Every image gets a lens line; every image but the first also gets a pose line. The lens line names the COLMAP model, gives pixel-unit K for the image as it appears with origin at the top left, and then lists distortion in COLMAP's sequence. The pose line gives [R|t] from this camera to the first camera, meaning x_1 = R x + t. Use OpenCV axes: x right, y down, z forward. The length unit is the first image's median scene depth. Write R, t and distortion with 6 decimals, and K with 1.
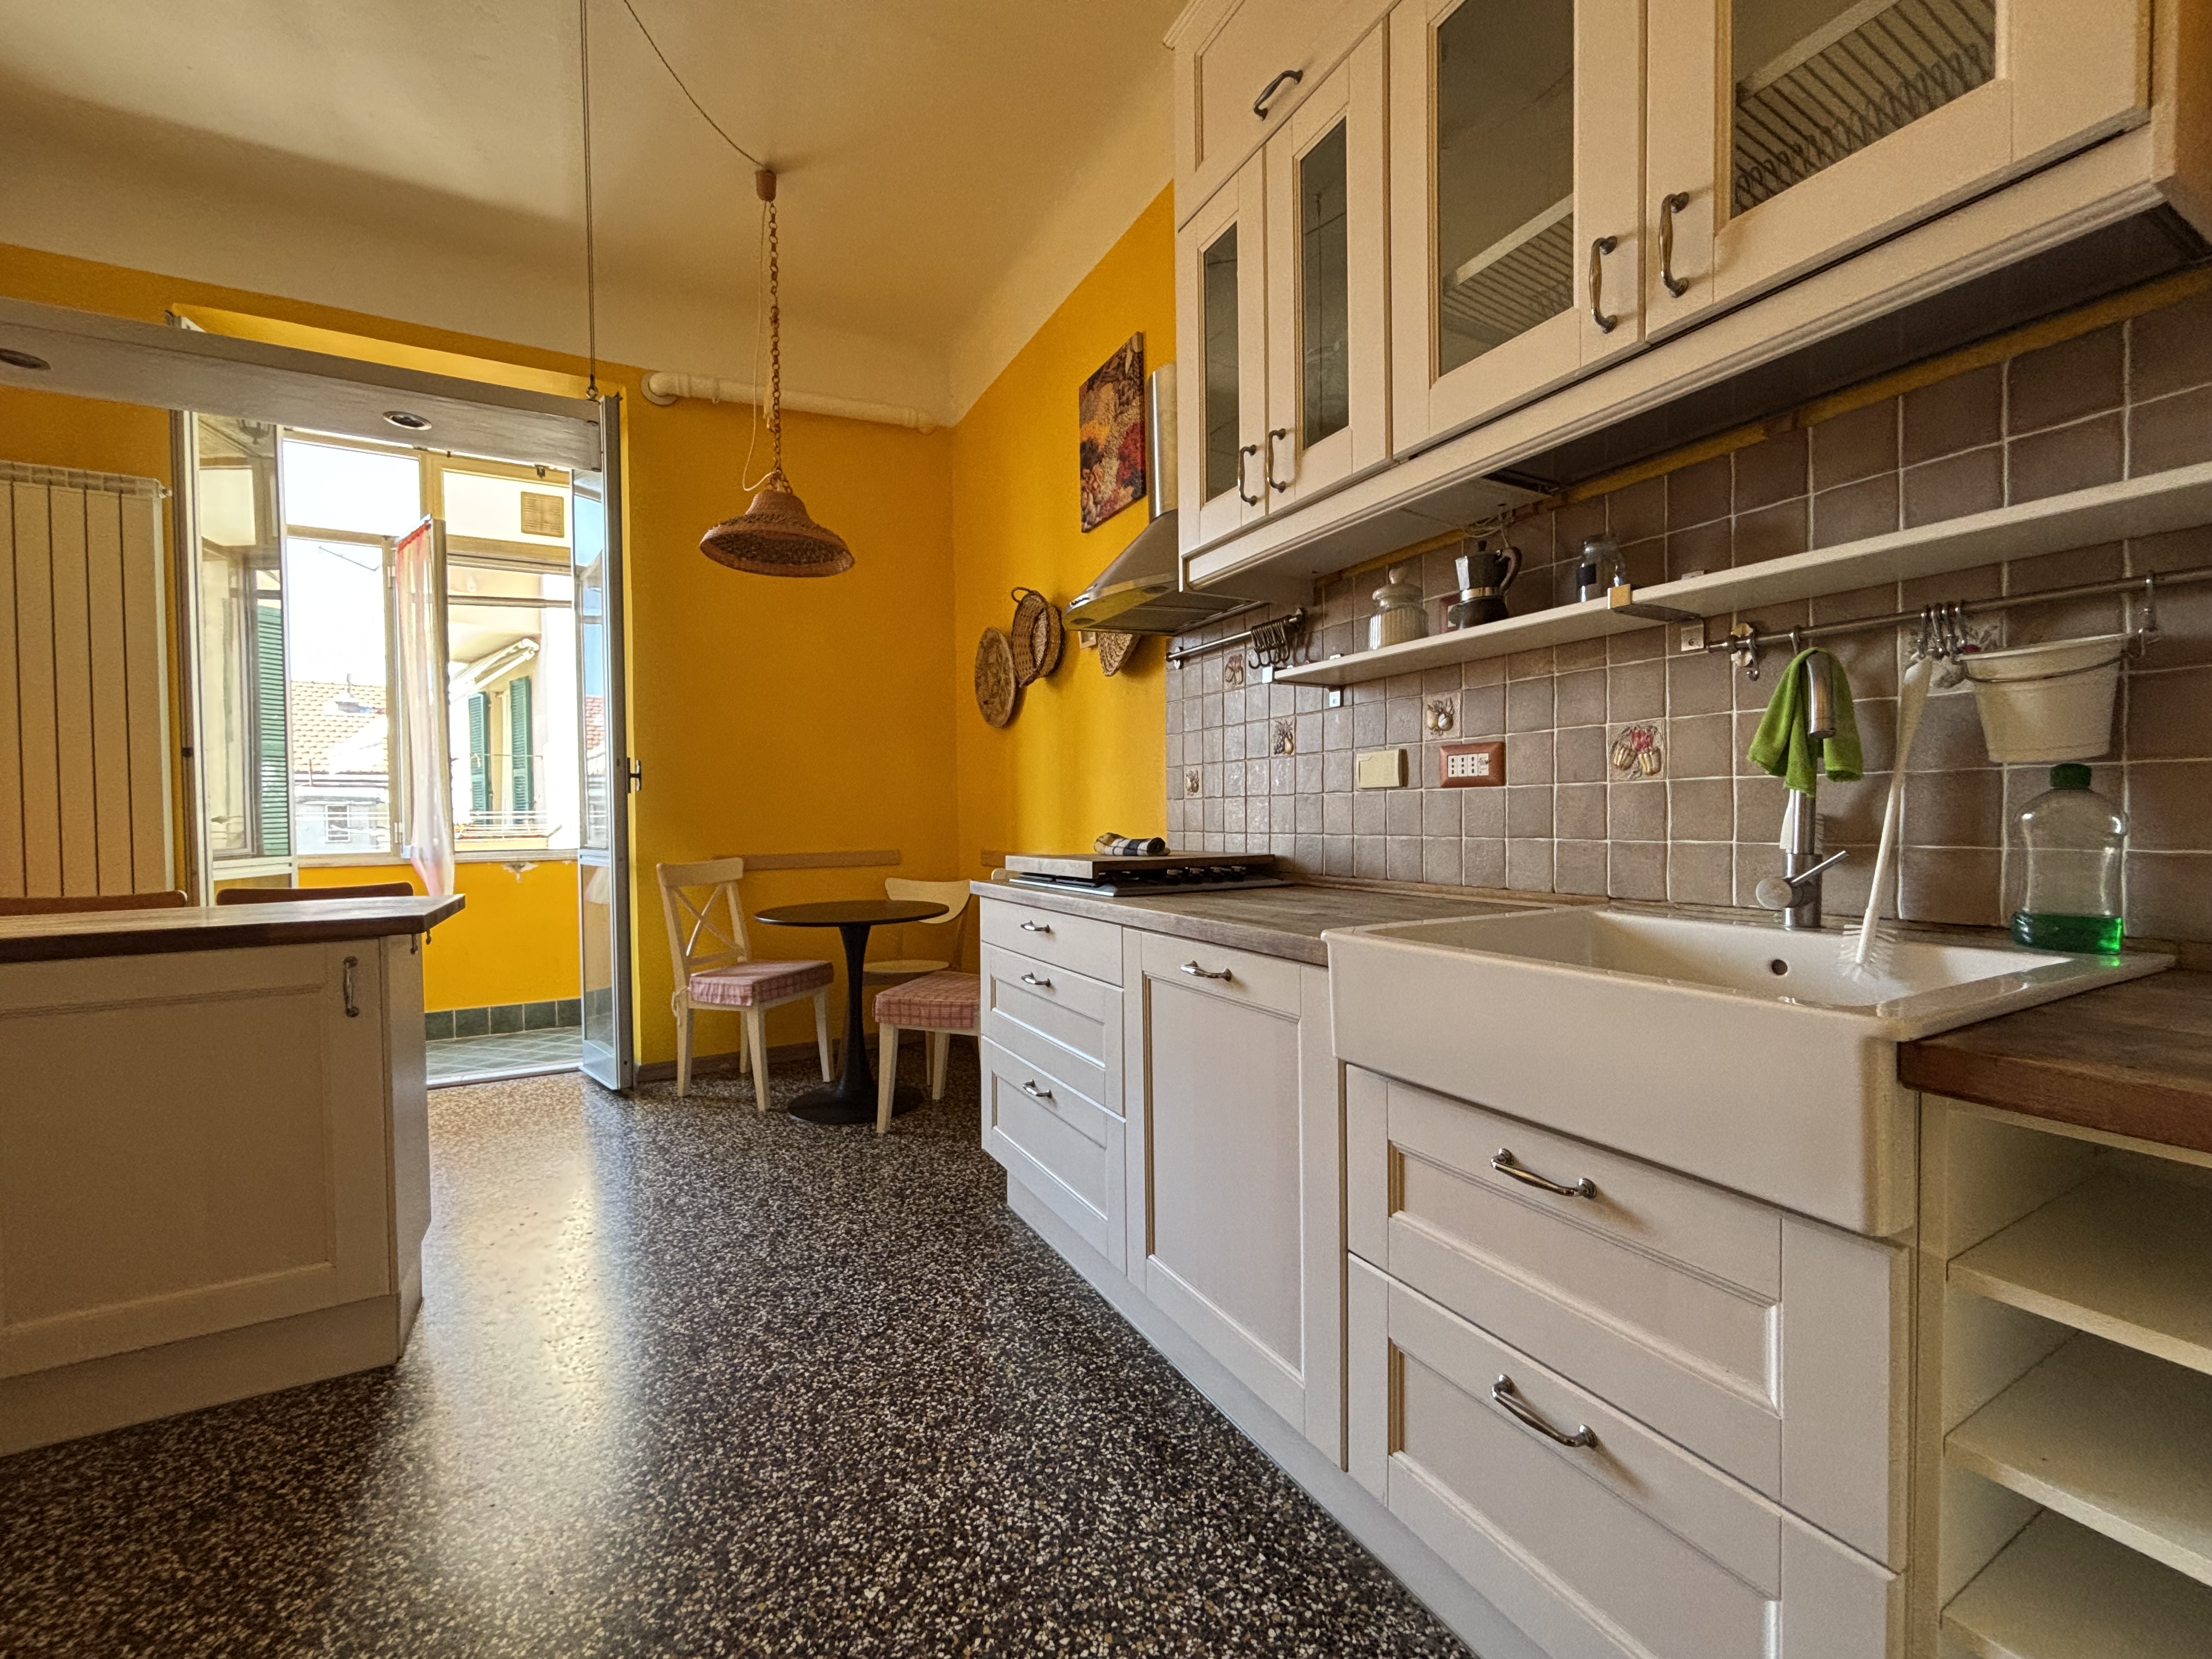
lens RADIAL K [[897.0, 0, 1096.5], [0, 897.0, 826.3], [0, 0, 1]] dist [0.001251, 0.000134]
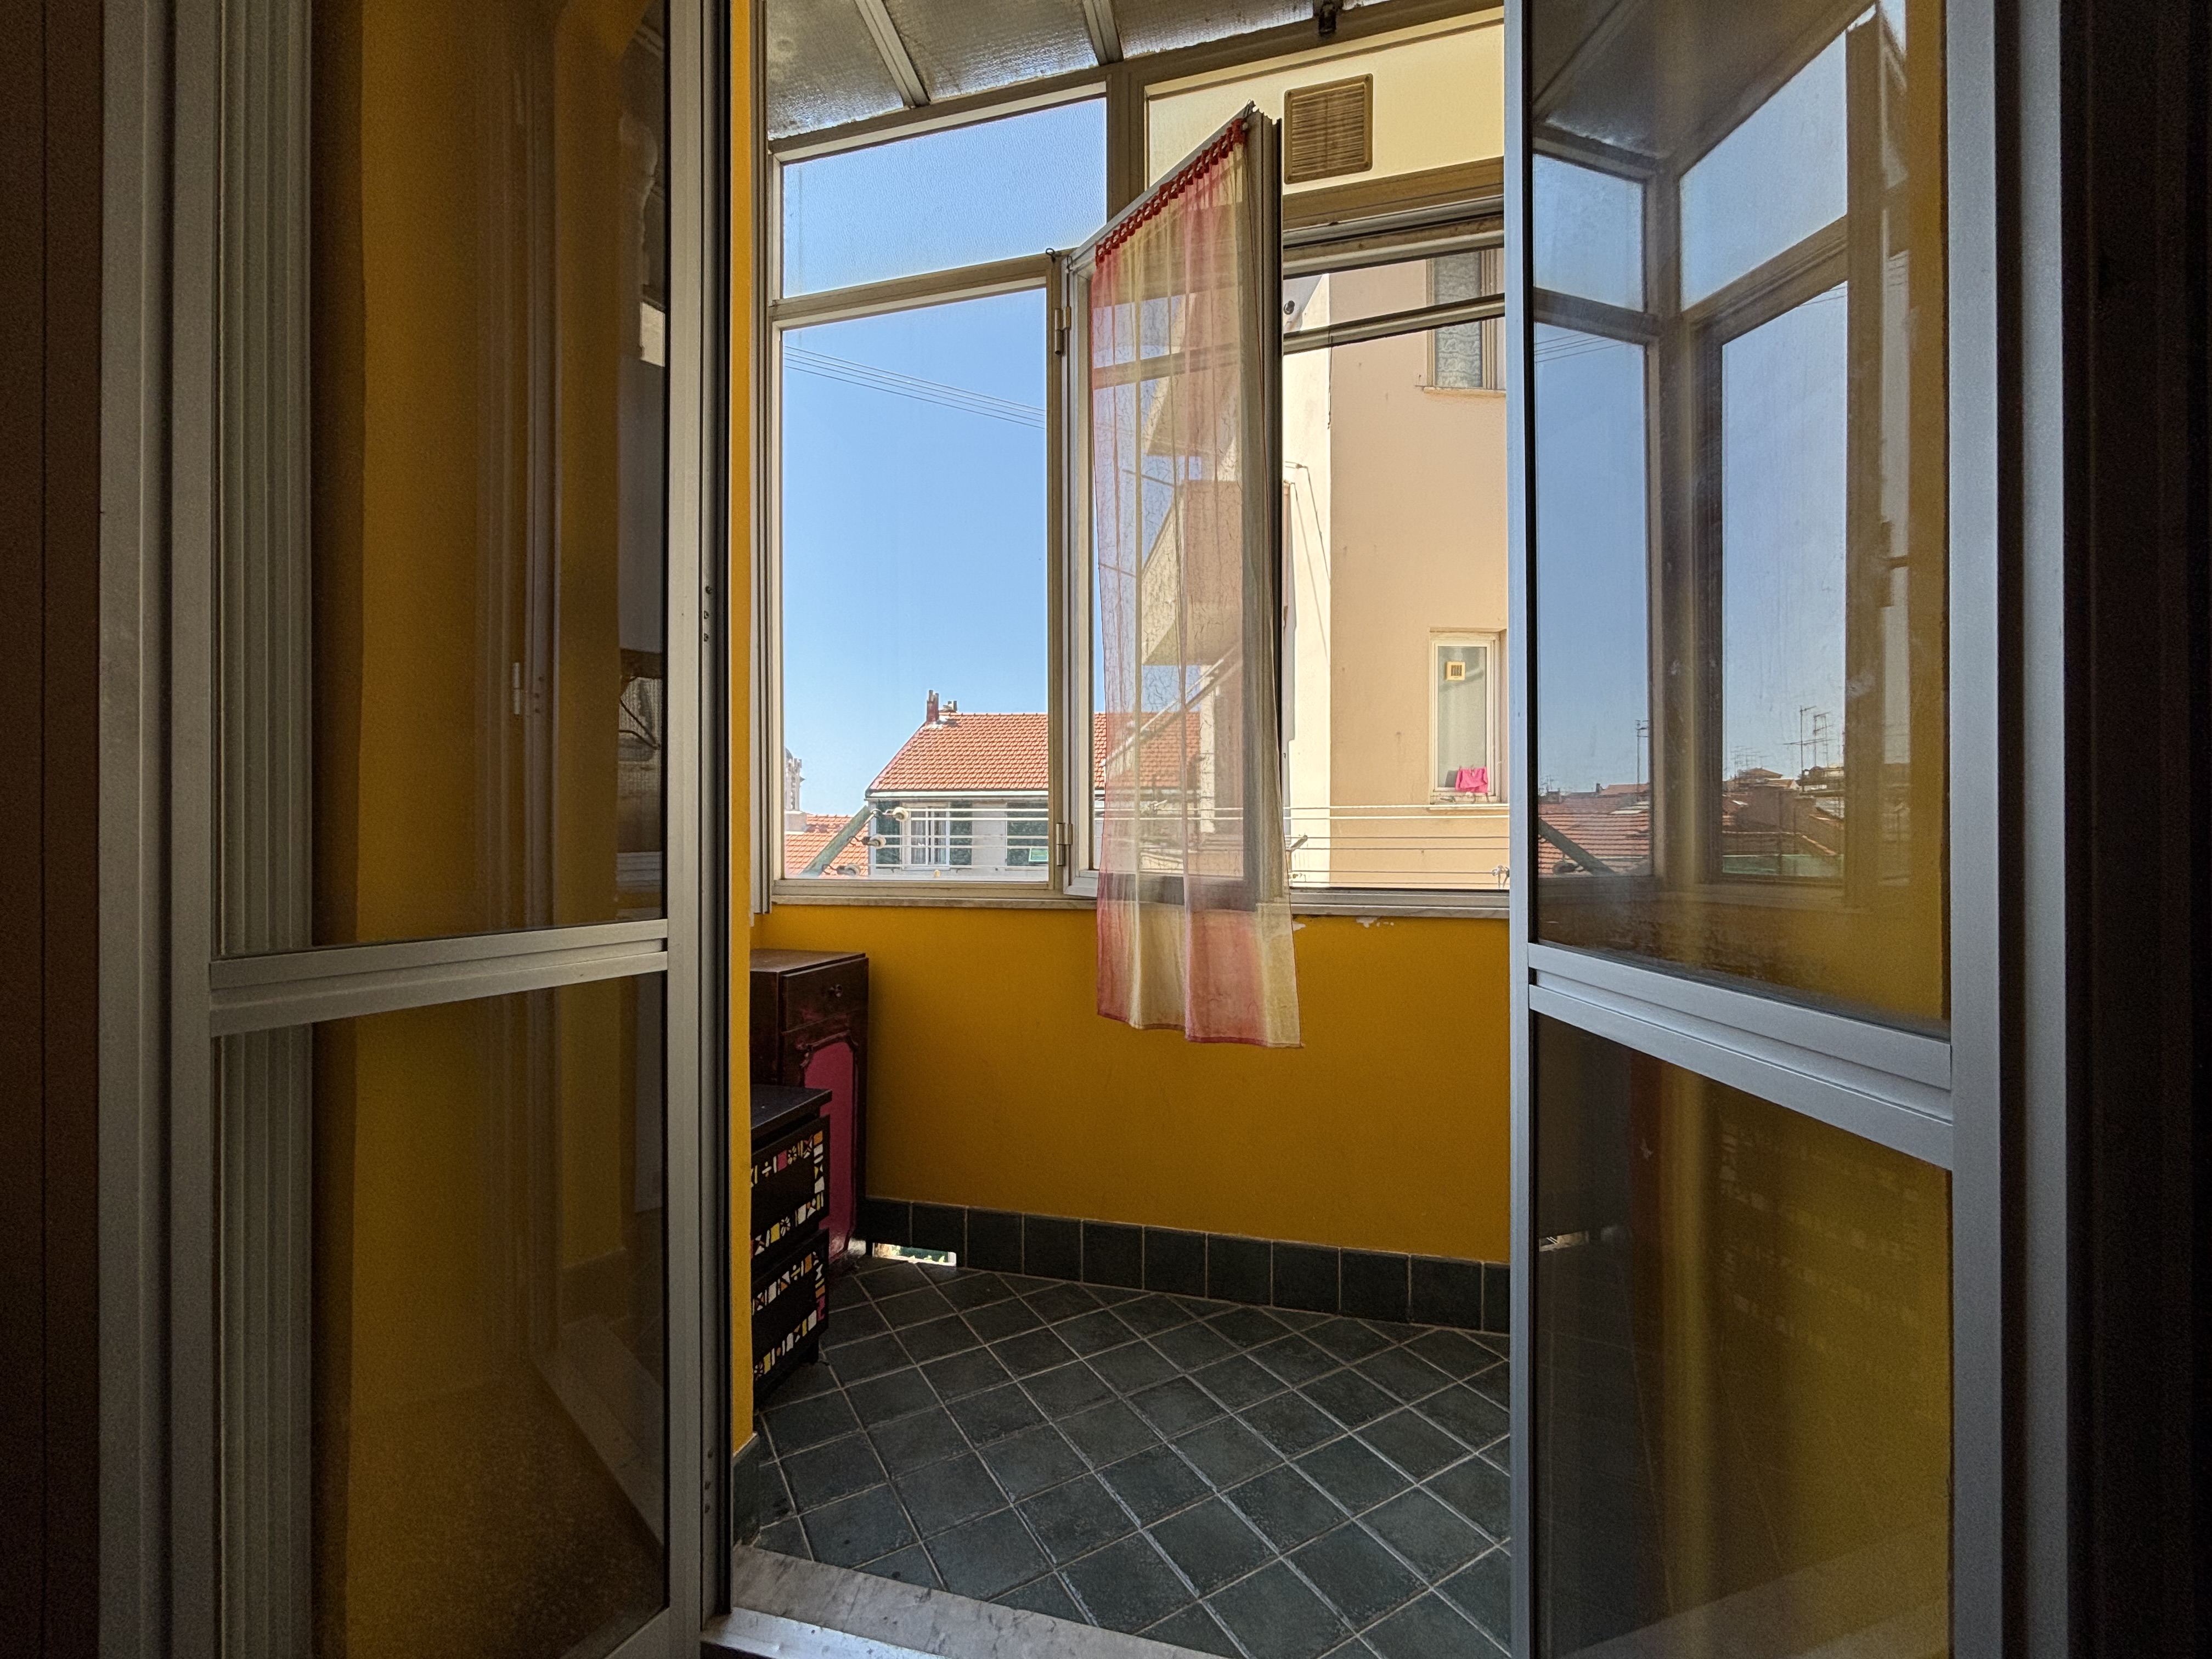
lens RADIAL K [[897.0, 0, 1096.5], [0, 897.0, 826.3], [0, 0, 1]] dist [0.001251, 0.000134]
pose [[0.729272, 0.008238, -0.684174, -0.608627], [-0.017696, 0.999820, -0.006824, 0.000116], [0.683995, 0.017084, 0.729287, 0.938051]]
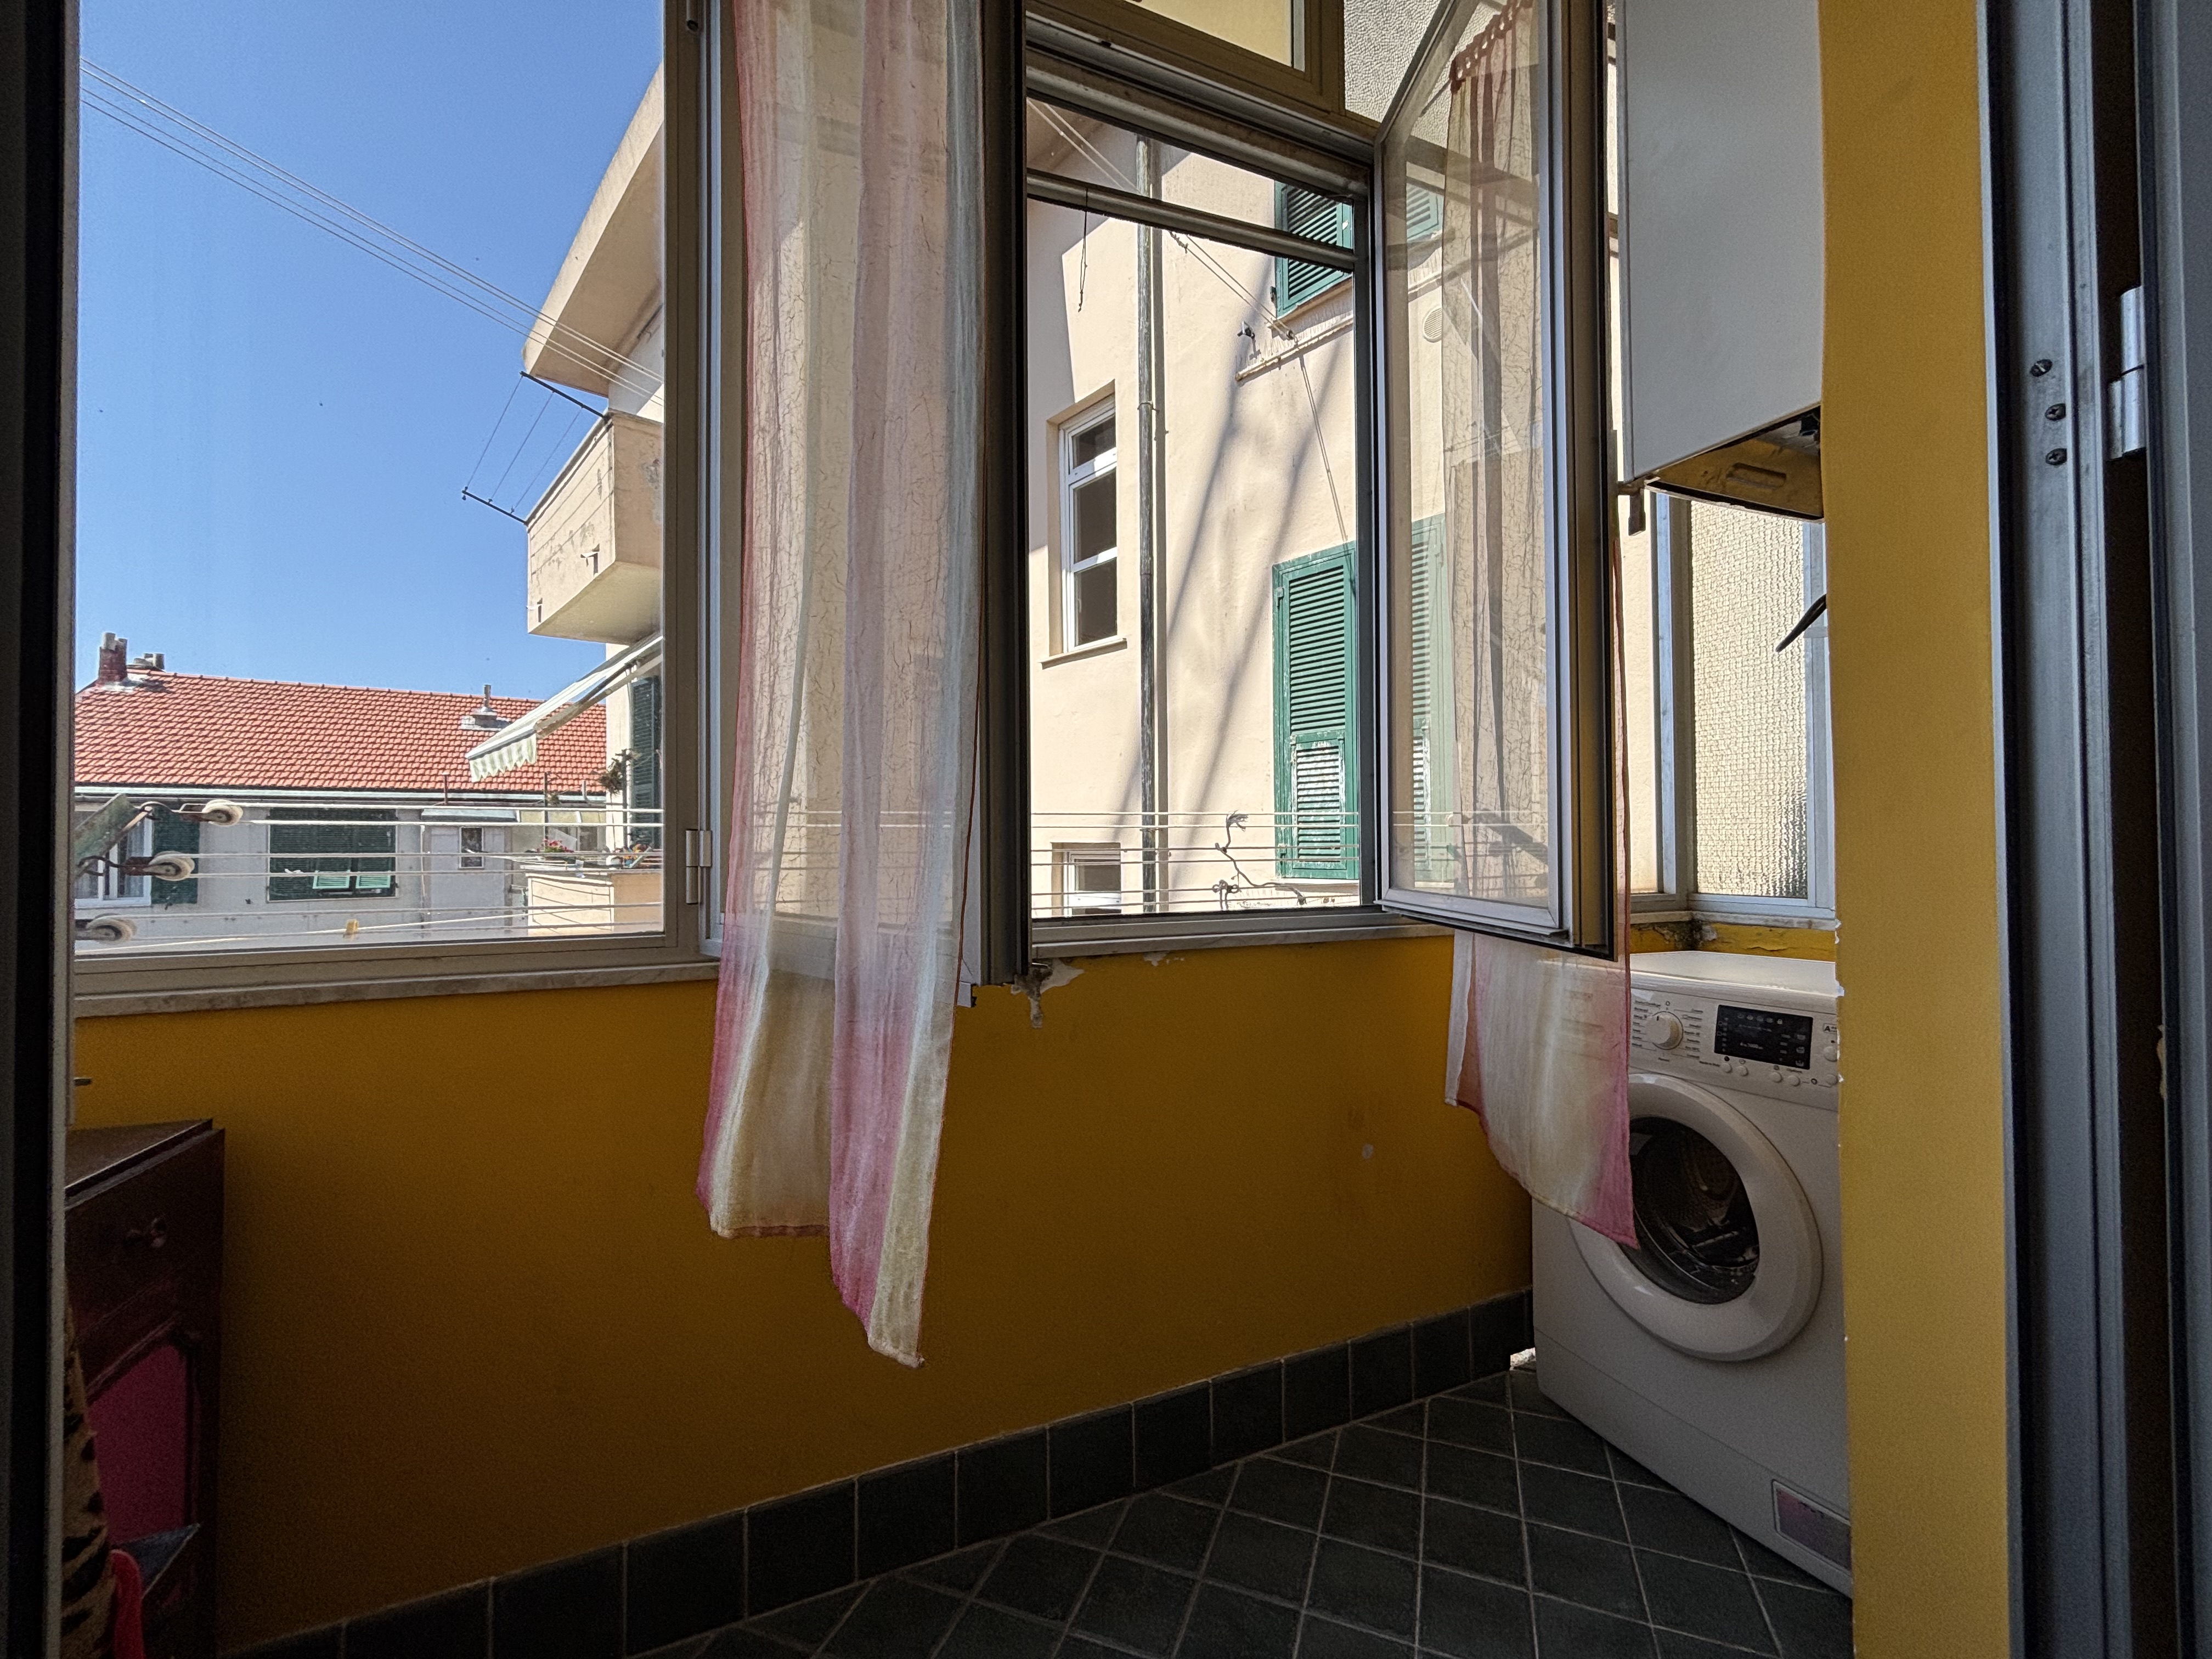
lens RADIAL K [[897.0, 0, 1096.5], [0, 897.0, 826.3], [0, 0, 1]] dist [0.001251, 0.000134]
pose [[0.995762, 0.005218, -0.091816, -0.896373], [-0.007928, 0.999543, -0.029180, 0.002016], [0.091622, 0.029784, 0.995348, 1.044506]]
